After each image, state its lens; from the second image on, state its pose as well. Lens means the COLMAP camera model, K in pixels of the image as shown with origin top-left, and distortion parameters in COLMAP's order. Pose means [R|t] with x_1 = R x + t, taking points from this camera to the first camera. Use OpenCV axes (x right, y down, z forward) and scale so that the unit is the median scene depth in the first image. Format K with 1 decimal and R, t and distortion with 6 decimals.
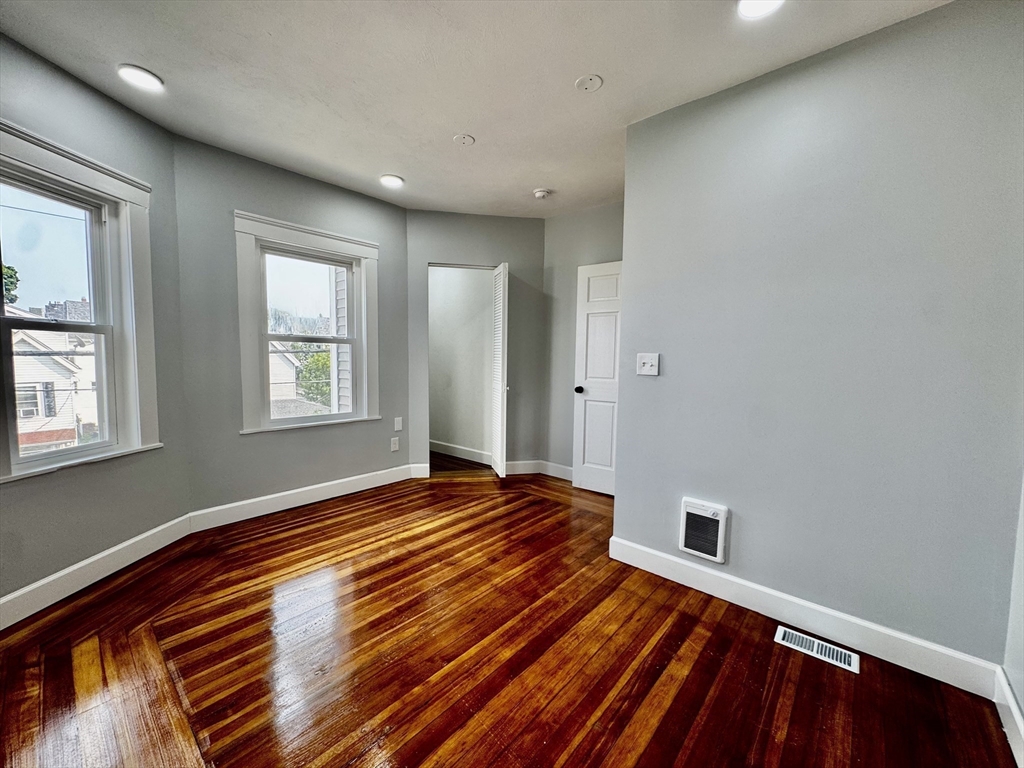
lens RADIAL K [[410.1, 0, 508.5], [0, 410.1, 383.7], [0, 0, 1]] dist [-0.005956, 0.000709]
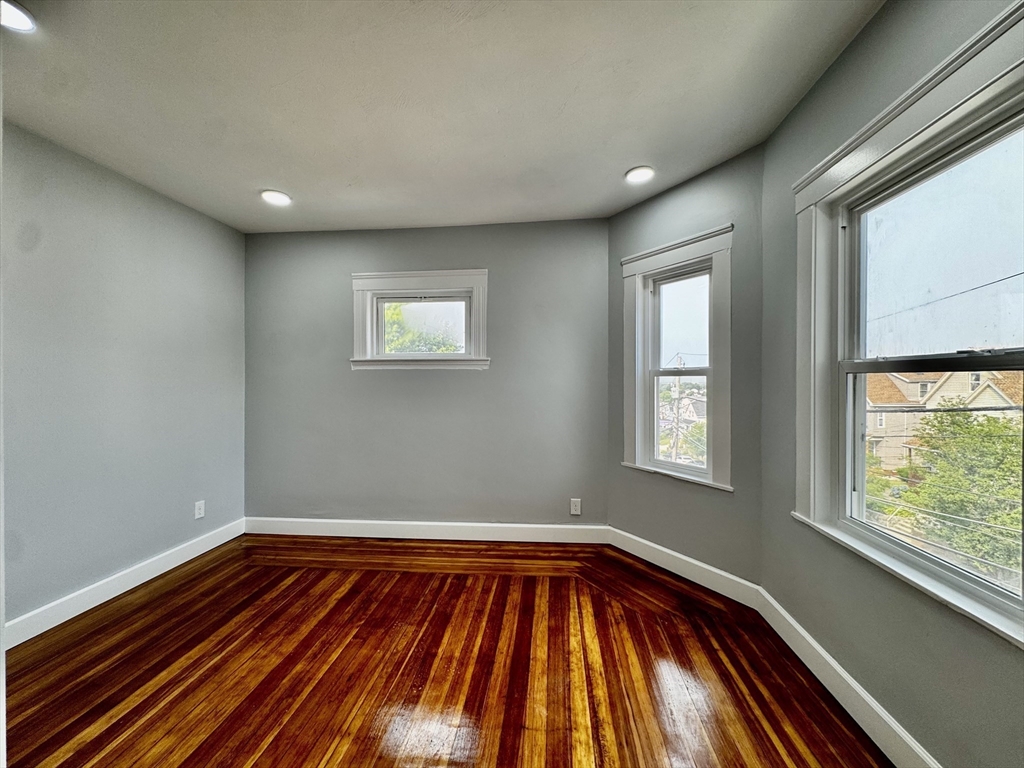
lens RADIAL K [[410.1, 0, 508.3], [0, 410.1, 384.7], [0, 0, 1]] dist [-0.005956, 0.000709]
pose [[-0.809983, -0.007776, -0.586402, 0.160749], [-0.049270, 0.997279, 0.054830, -0.148999], [0.584380, 0.073303, -0.808162, 1.816777]]
